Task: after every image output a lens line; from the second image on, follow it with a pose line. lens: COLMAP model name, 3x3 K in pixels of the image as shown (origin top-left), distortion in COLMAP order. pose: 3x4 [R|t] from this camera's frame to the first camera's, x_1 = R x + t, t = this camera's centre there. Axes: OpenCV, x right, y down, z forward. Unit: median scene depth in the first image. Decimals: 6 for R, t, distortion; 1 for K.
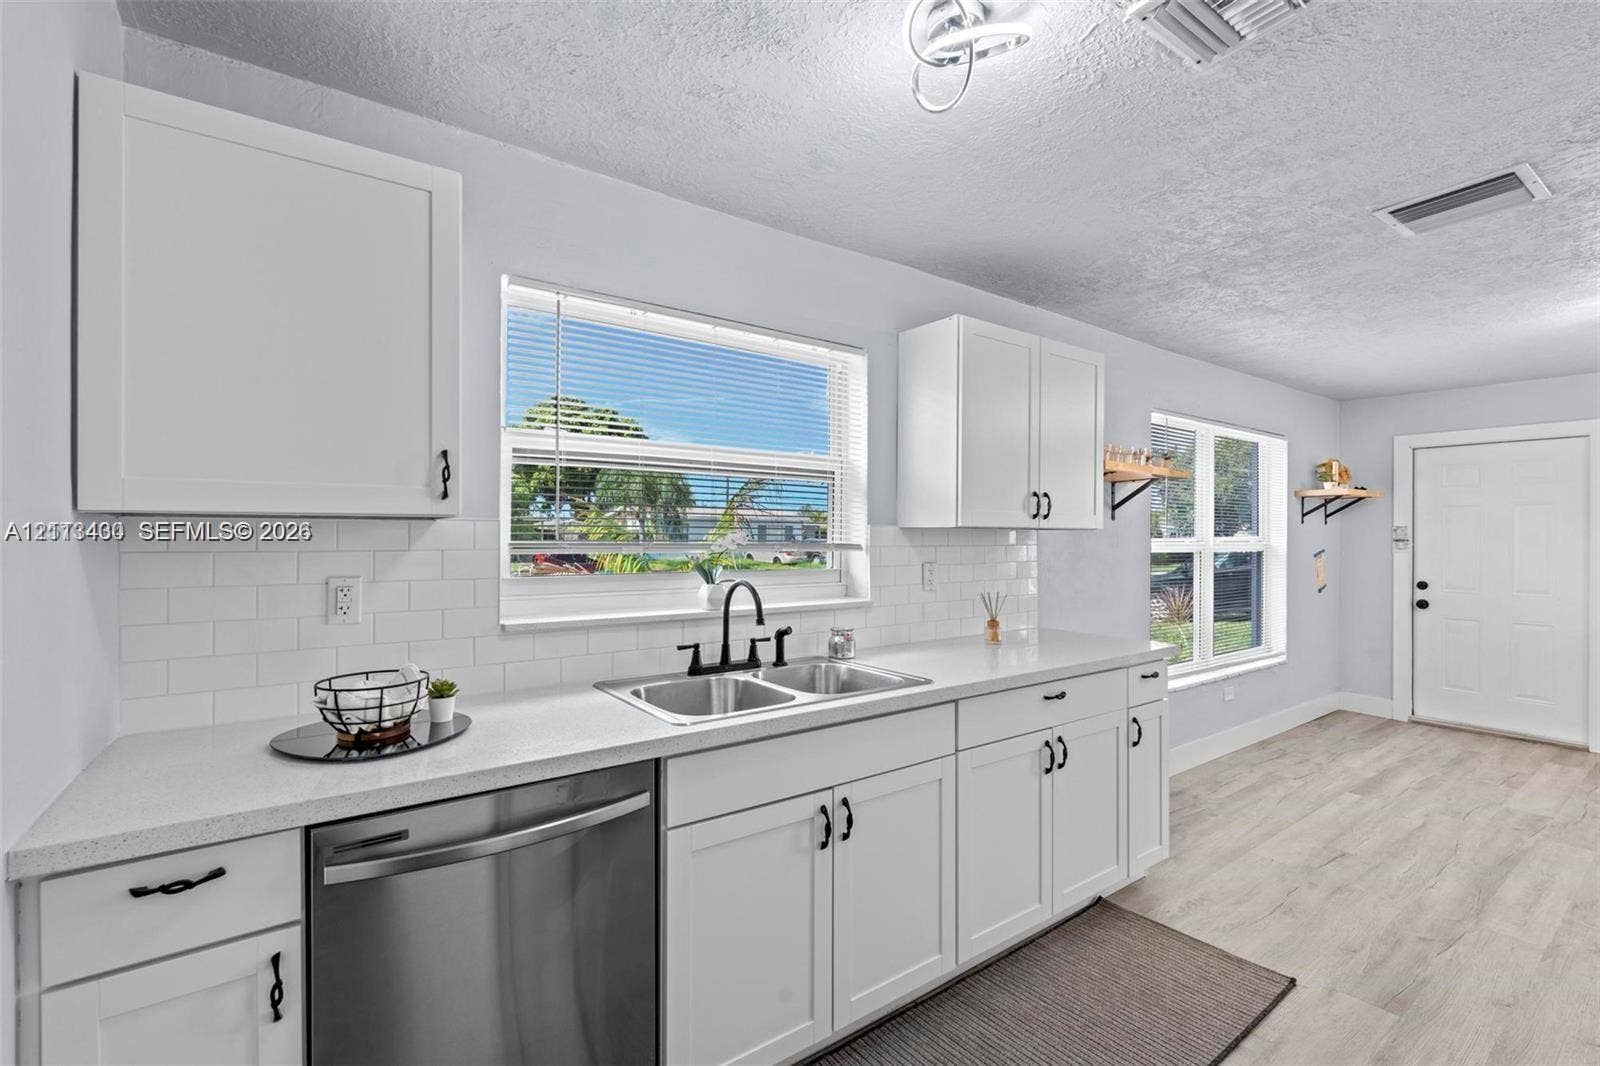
lens RADIAL K [[695.9, 0, 795.1], [0, 695.9, 533.4], [0, 0, 1]] dist [-0.002872, -0.000052]
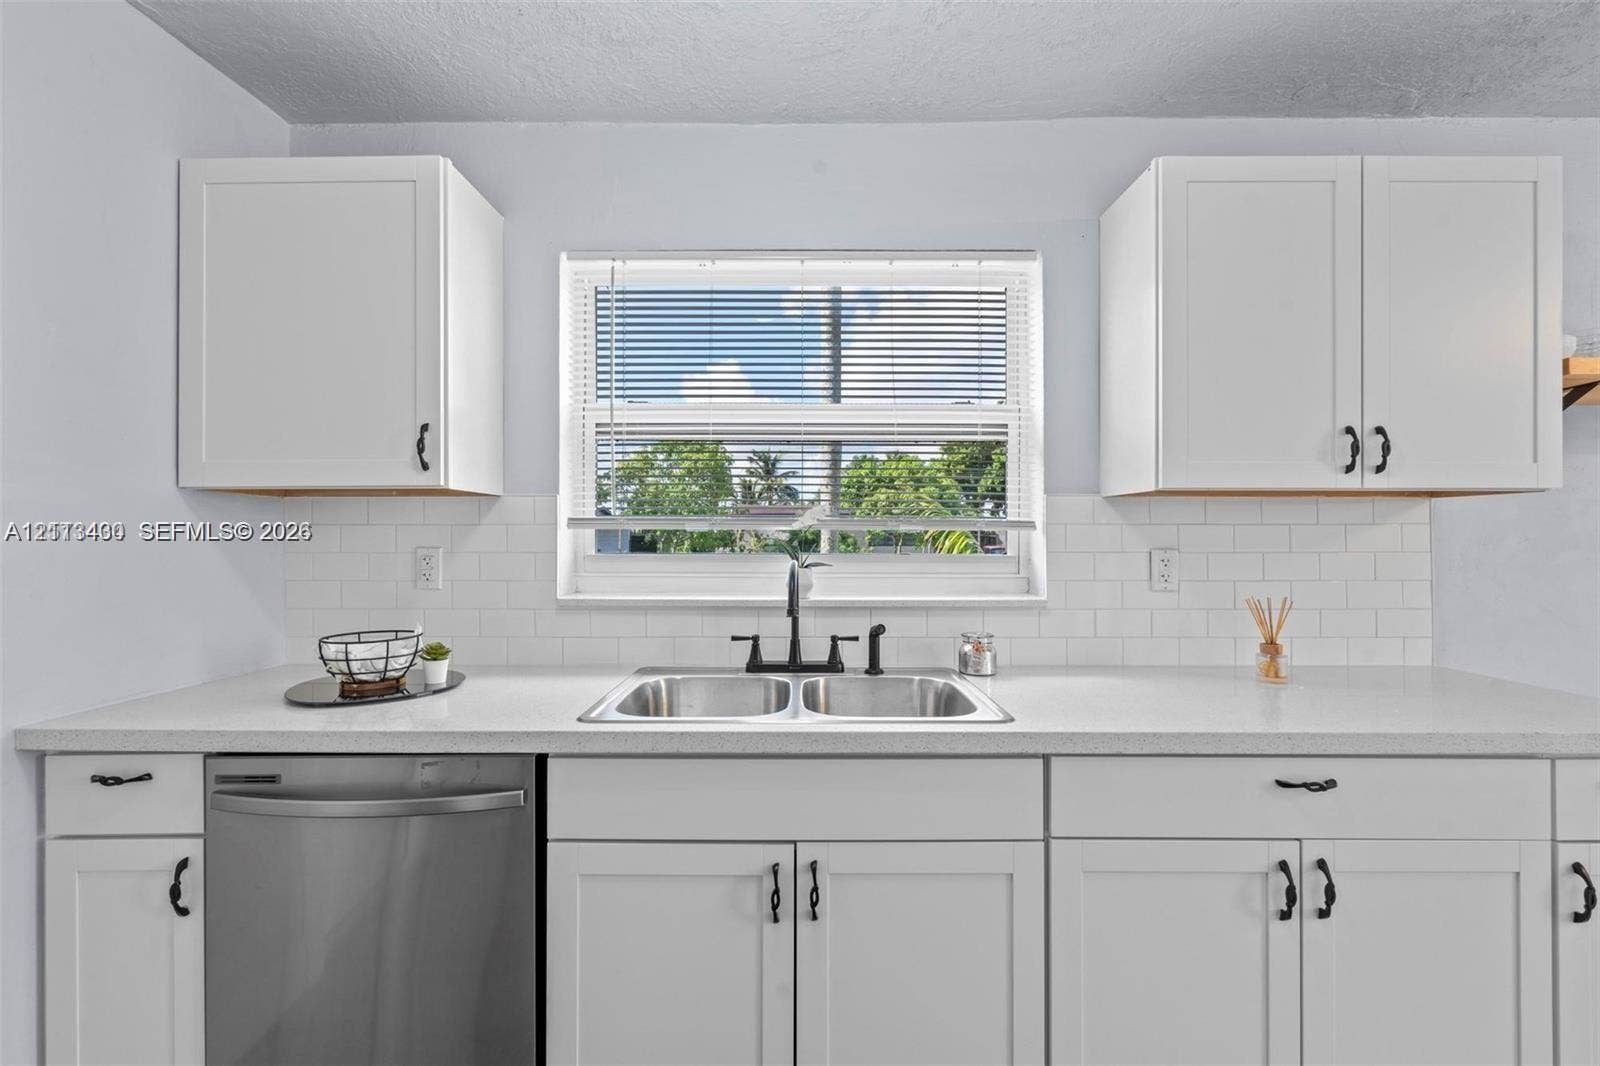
lens RADIAL K [[695.9, 0, 795.1], [0, 695.9, 533.4], [0, 0, 1]] dist [-0.002872, -0.000052]
pose [[0.811183, -0.006779, -0.584754, 0.333860], [0.005198, 0.999977, -0.004382, 0.031675], [0.584770, 0.000515, 0.811199, 0.284679]]
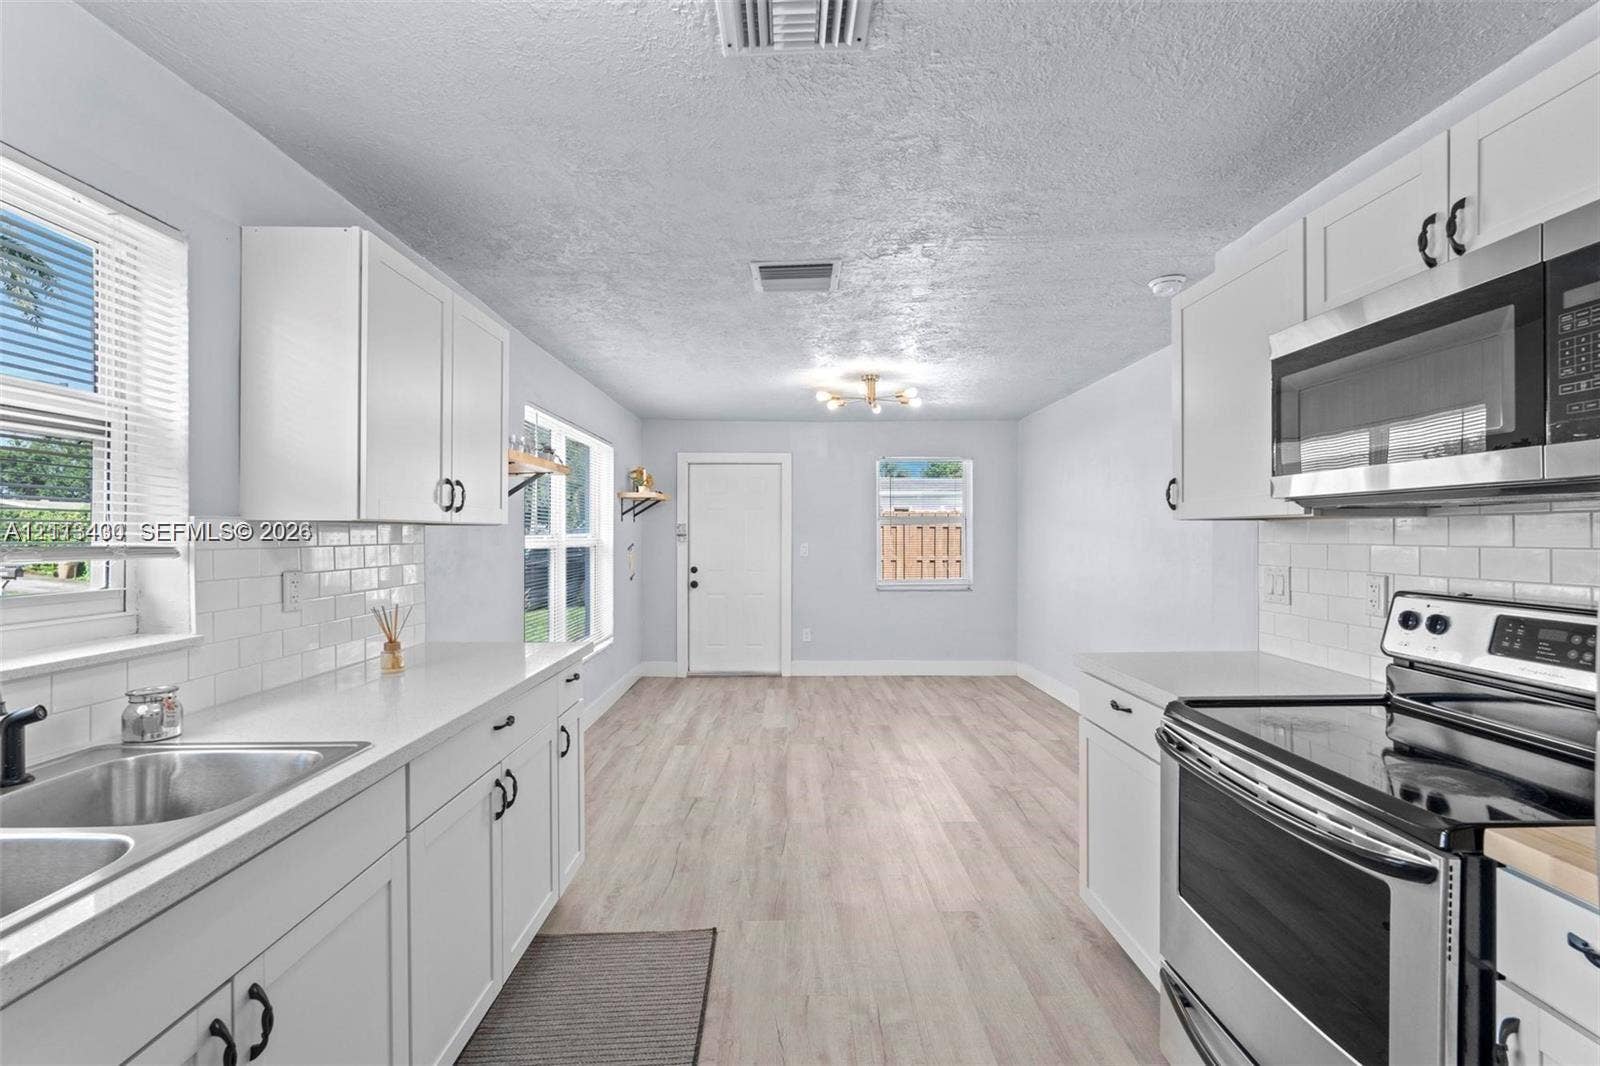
lens RADIAL K [[695.9, 0, 795.1], [0, 695.9, 533.4], [0, 0, 1]] dist [-0.002872, -0.000052]
pose [[0.576665, -0.005053, 0.816965, -0.096779], [0.001494, 0.999986, 0.005130, 0.001213], [-0.816980, -0.001738, 0.576664, 0.208473]]
